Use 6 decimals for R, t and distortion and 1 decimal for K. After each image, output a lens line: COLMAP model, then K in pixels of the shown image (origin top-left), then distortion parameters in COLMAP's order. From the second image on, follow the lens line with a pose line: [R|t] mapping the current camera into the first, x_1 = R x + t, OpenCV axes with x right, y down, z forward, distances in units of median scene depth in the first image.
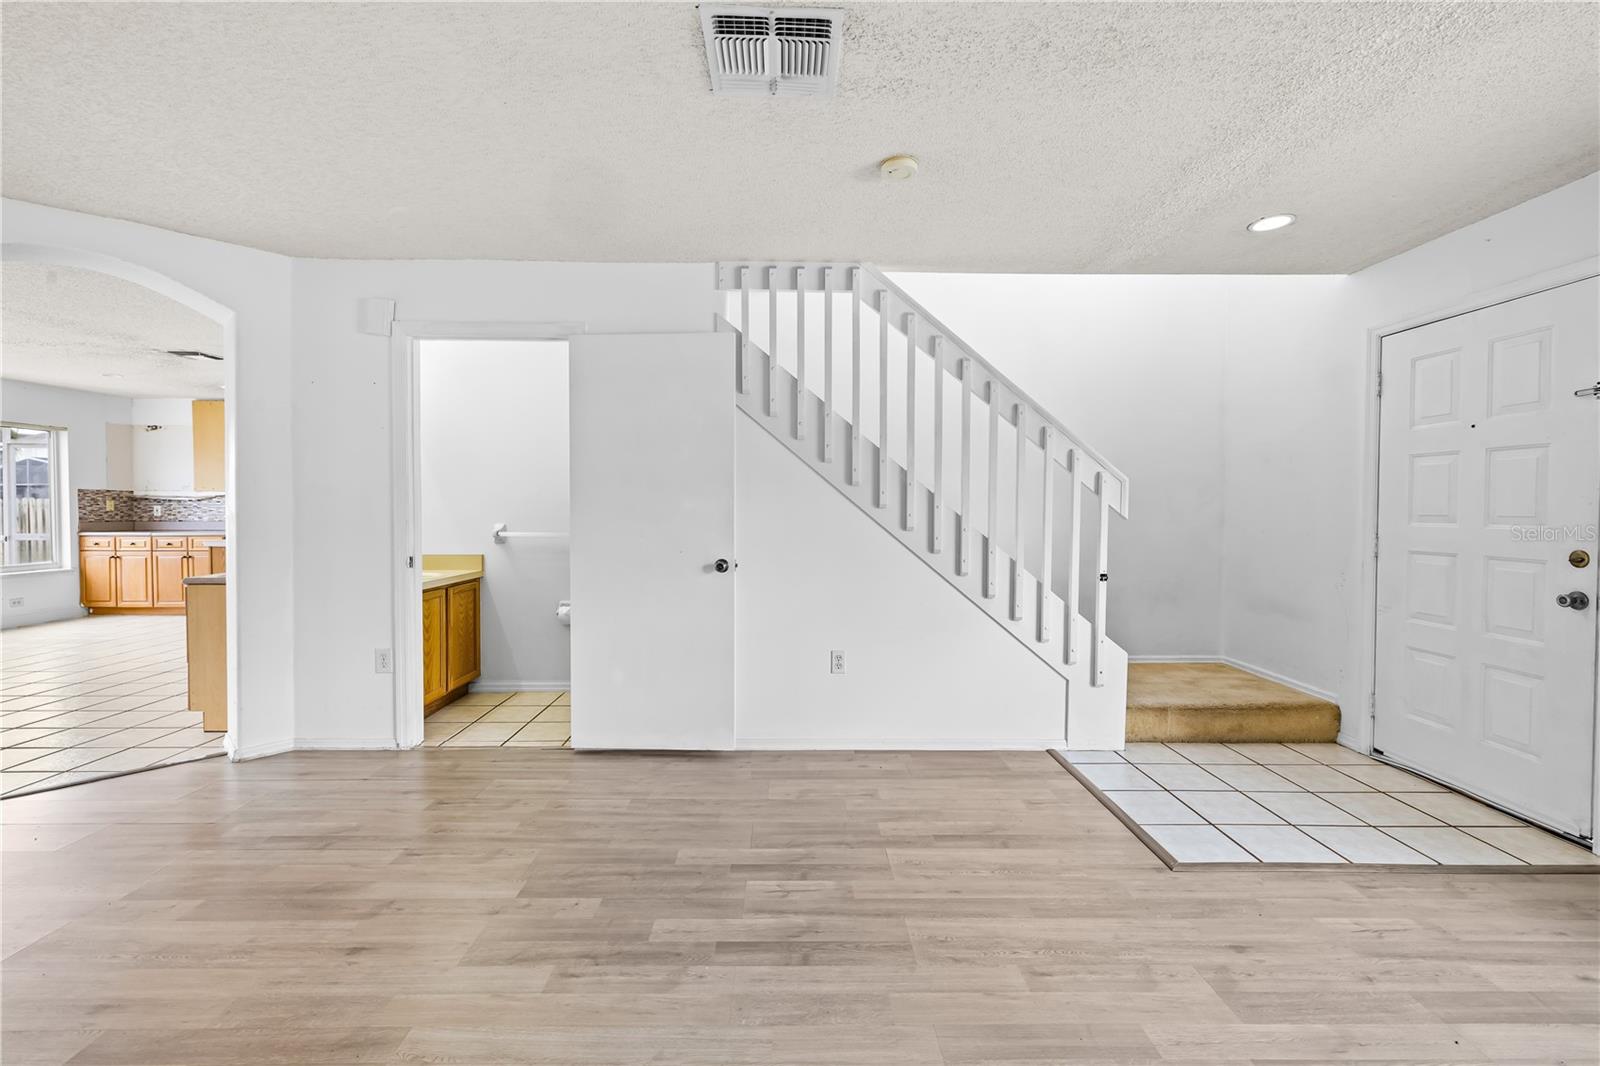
lens RADIAL K [[678.1, 0, 798.4], [0, 678.1, 520.2], [0, 0, 1]] dist [0.002386, 0.000359]
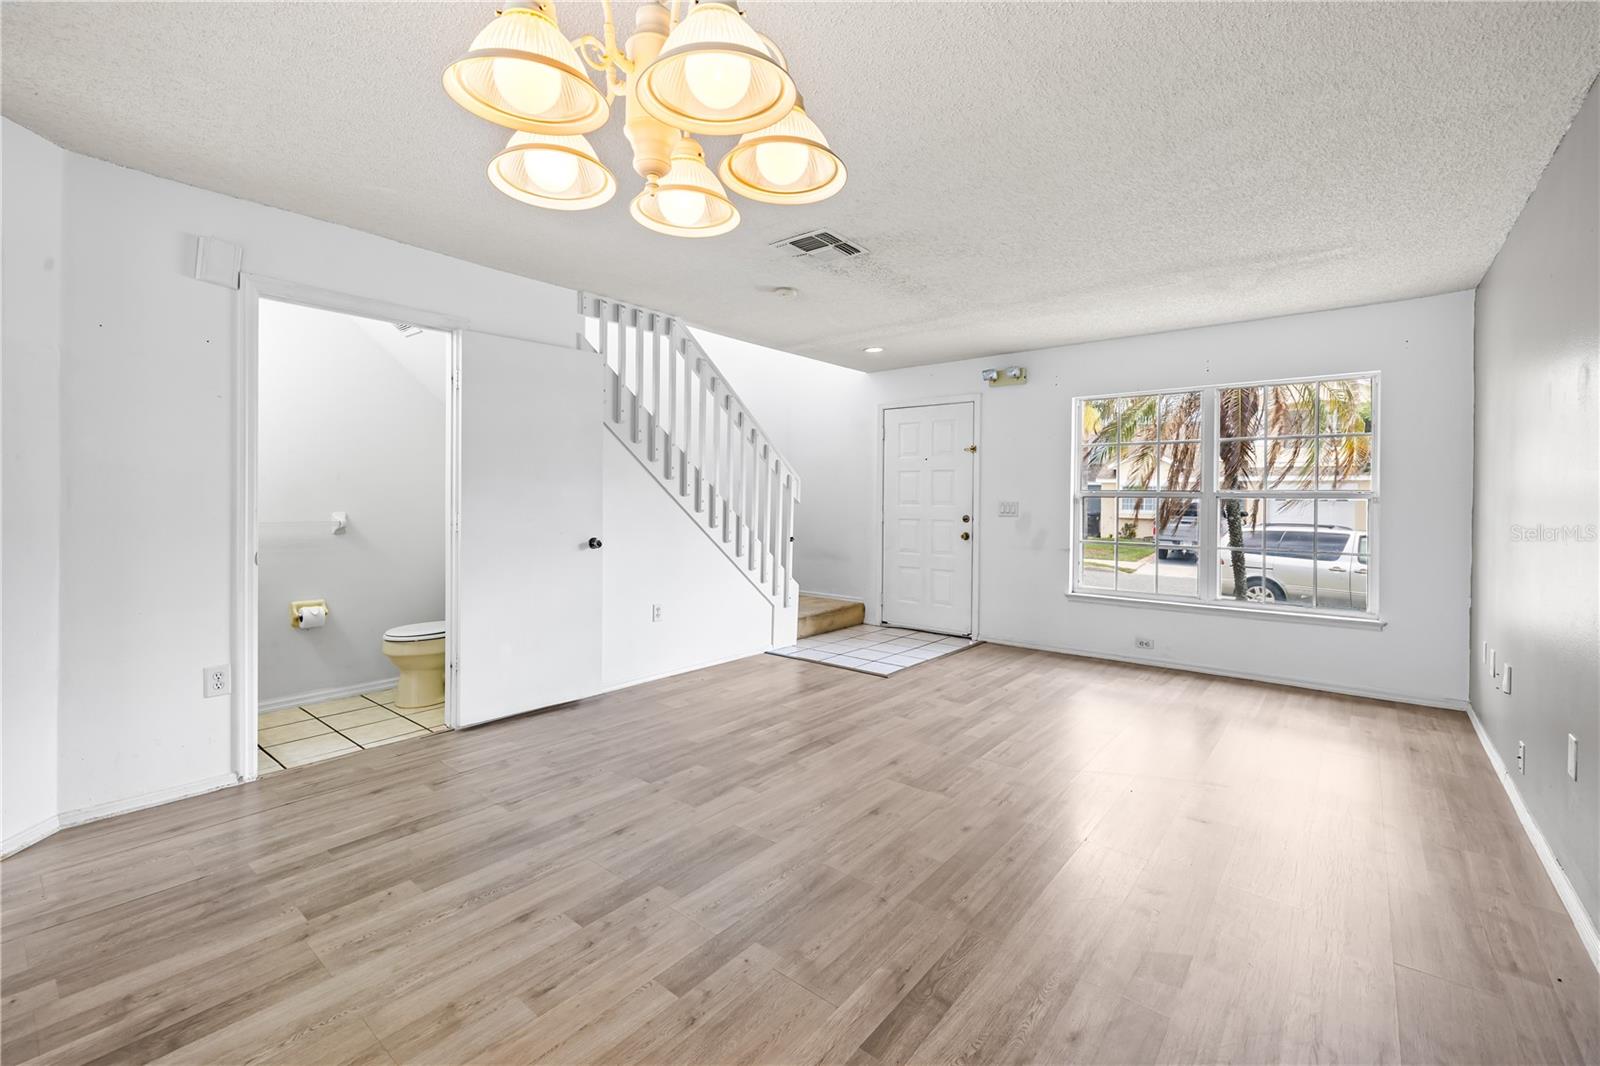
lens RADIAL K [[682.9, 0, 793.7], [0, 682.9, 506.2], [0, 0, 1]] dist [0.001394, 0.000177]
pose [[0.645736, -0.007756, 0.763521, -0.840330], [0.010032, 0.999948, 0.001673, 0.001734], [-0.763495, 0.006579, 0.645781, -0.068954]]
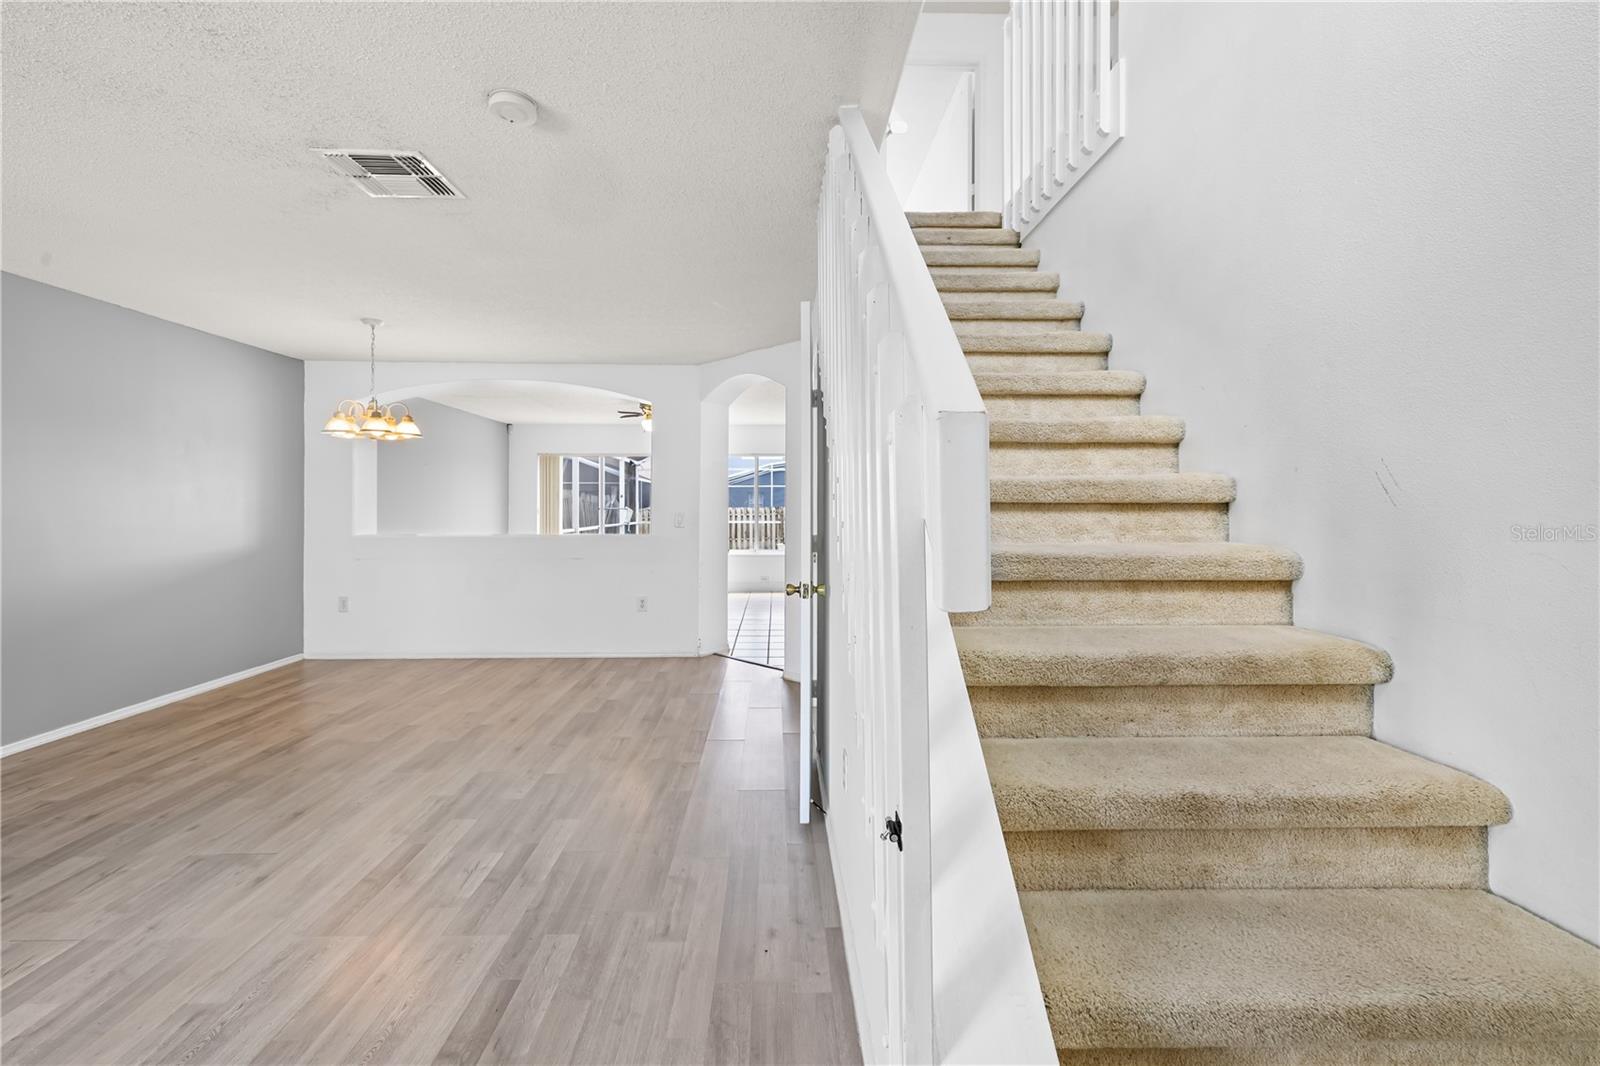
lens RADIAL K [[682.9, 0, 793.7], [0, 682.9, 506.2], [0, 0, 1]] dist [0.001394, 0.000177]
pose [[0.013481, 0.001112, -0.999909, 0.735994], [-0.023460, 0.999724, 0.000796, -0.035782], [0.999634, 0.023447, 0.013504, 1.007082]]
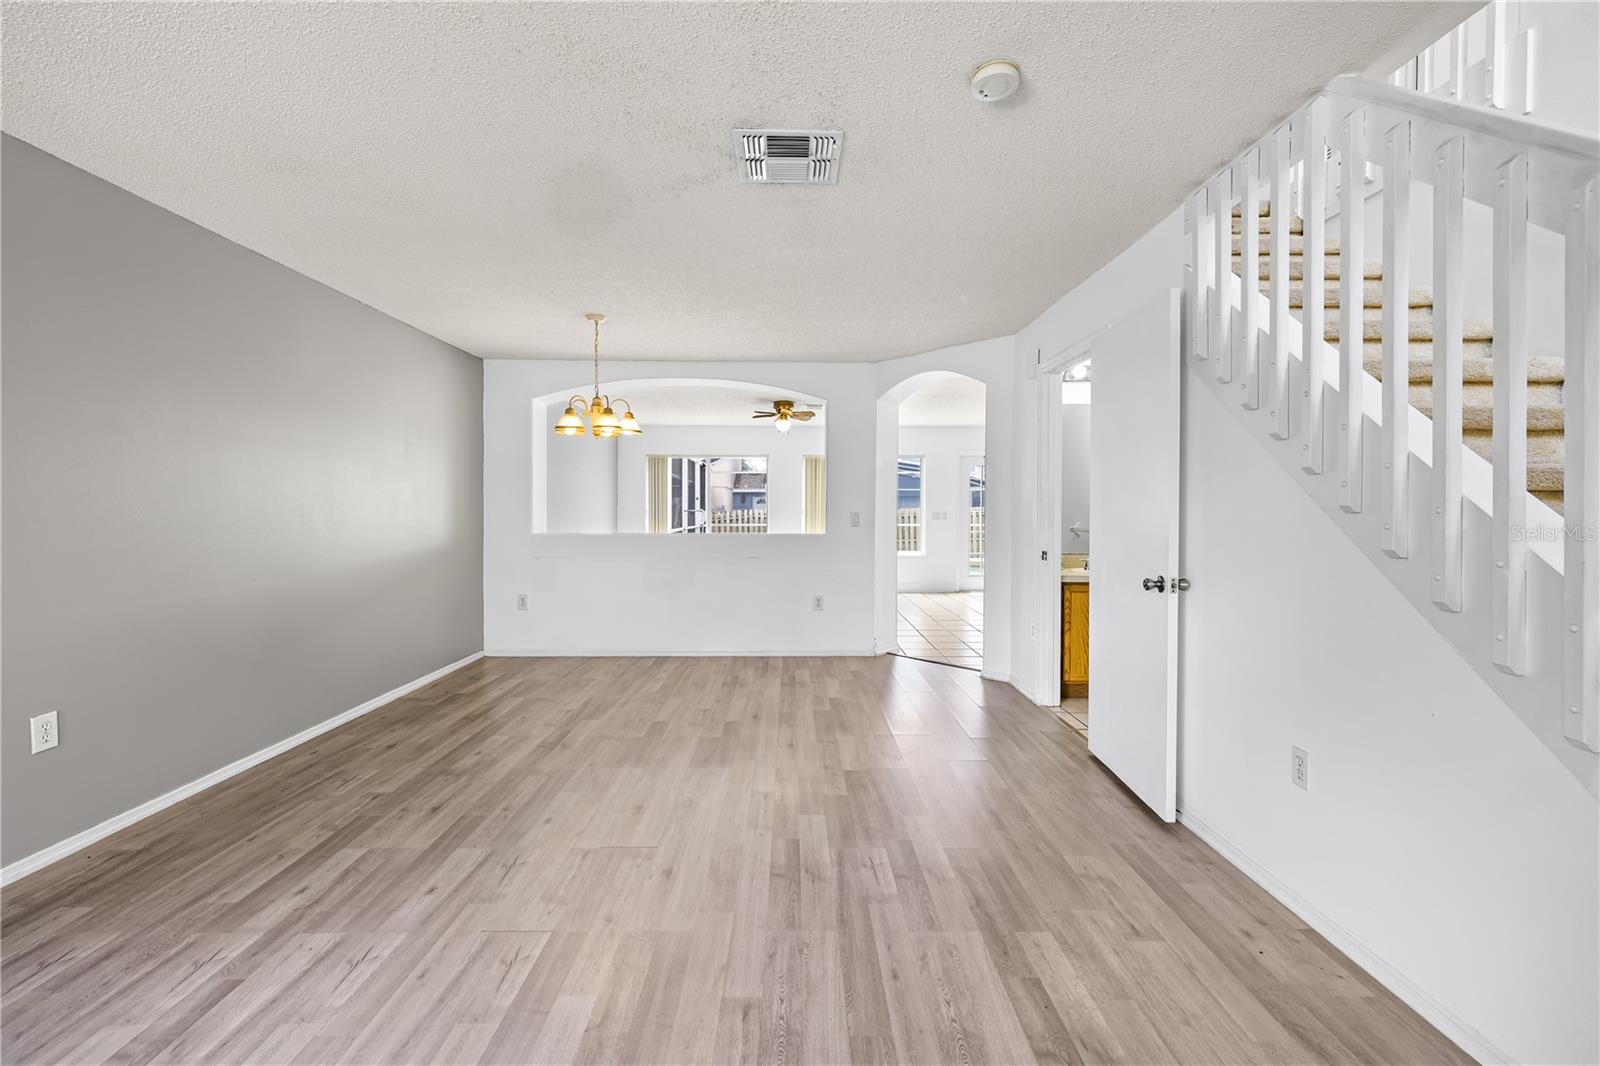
lens RADIAL K [[678.1, 0, 798.4], [0, 678.1, 520.2], [0, 0, 1]] dist [0.002386, 0.000359]
pose [[-0.002747, 0.014618, -0.999889, 0.710653], [-0.025458, 0.999568, 0.014684, -0.010400], [0.999672, 0.025496, -0.002374, 0.589228]]
